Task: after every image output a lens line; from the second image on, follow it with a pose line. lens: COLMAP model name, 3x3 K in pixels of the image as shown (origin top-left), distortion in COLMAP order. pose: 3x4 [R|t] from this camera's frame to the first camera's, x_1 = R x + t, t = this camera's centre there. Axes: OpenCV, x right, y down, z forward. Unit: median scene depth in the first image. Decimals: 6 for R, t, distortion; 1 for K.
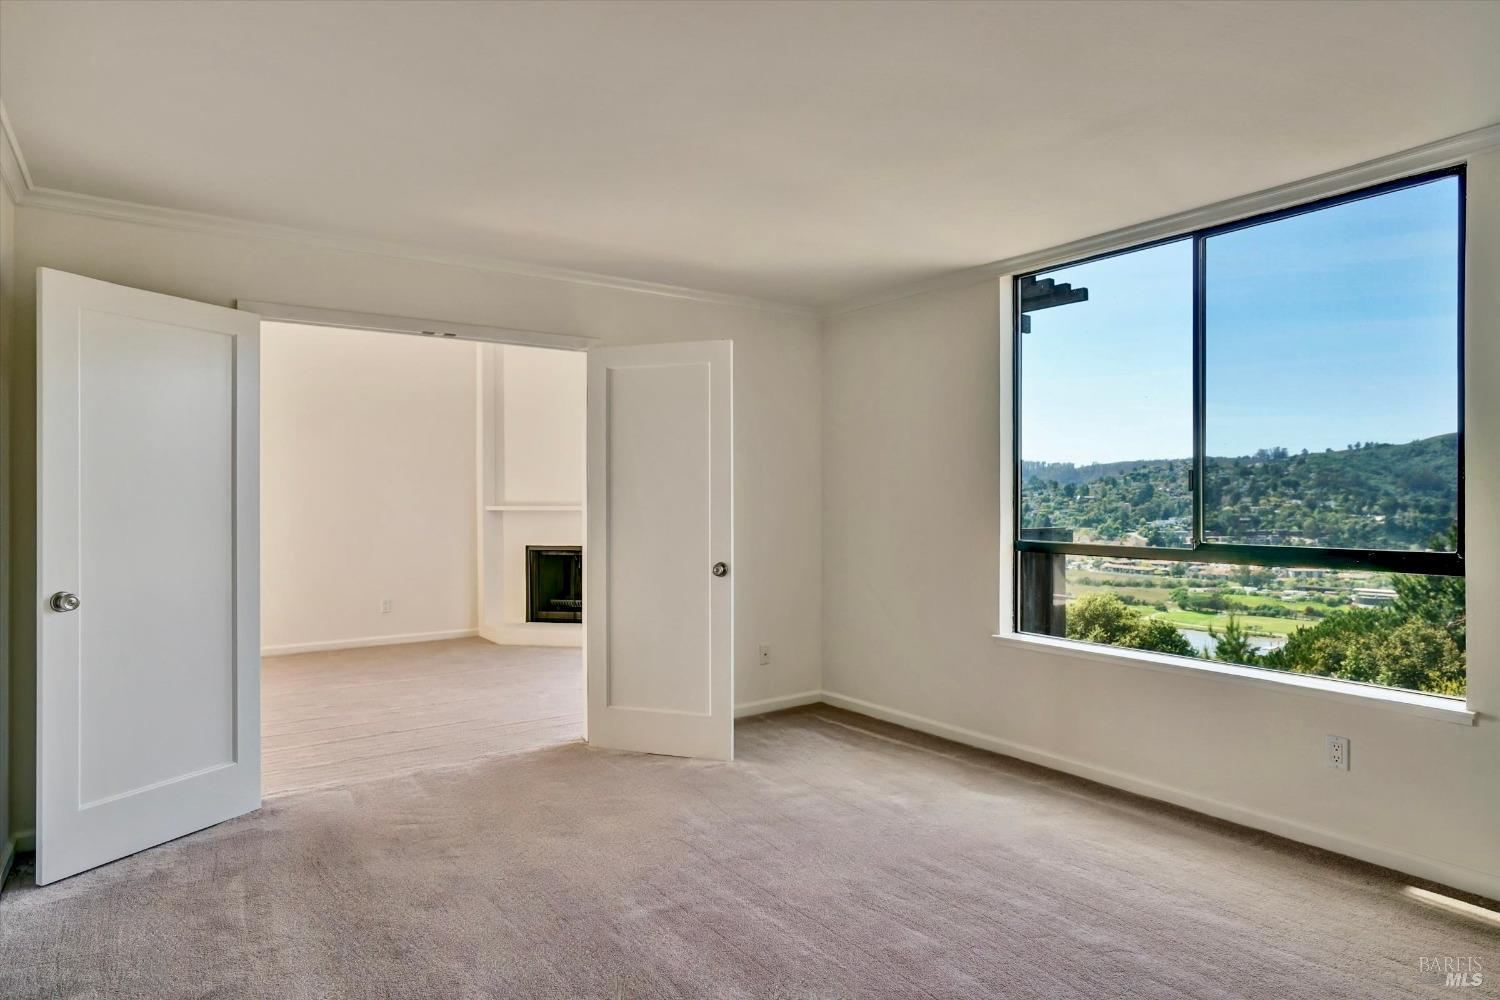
lens RADIAL K [[843.5, 0, 745.1], [0, 843.5, 496.7], [0, 0, 1]] dist [-0.045234, 0.035861]
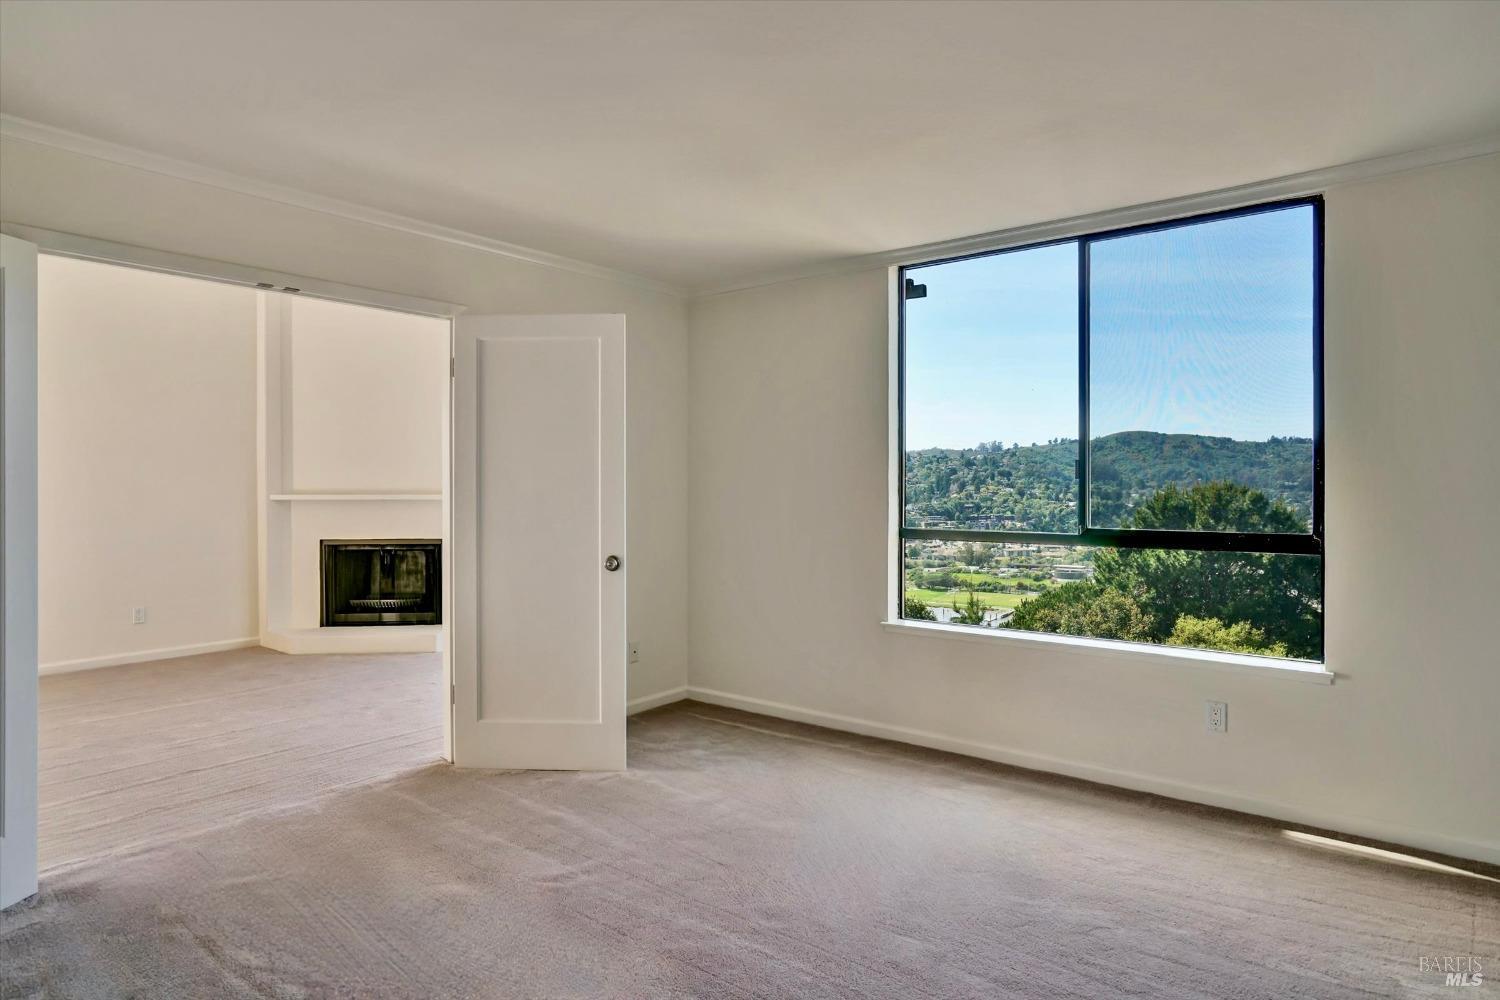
lens RADIAL K [[843.5, 0, 745.1], [0, 843.5, 496.7], [0, 0, 1]] dist [-0.045234, 0.035861]
pose [[0.961386, -0.001999, 0.275196, -0.137528], [-0.001940, 0.999900, 0.014041, -0.000270], [-0.275196, -0.014033, 0.961286, 0.076261]]
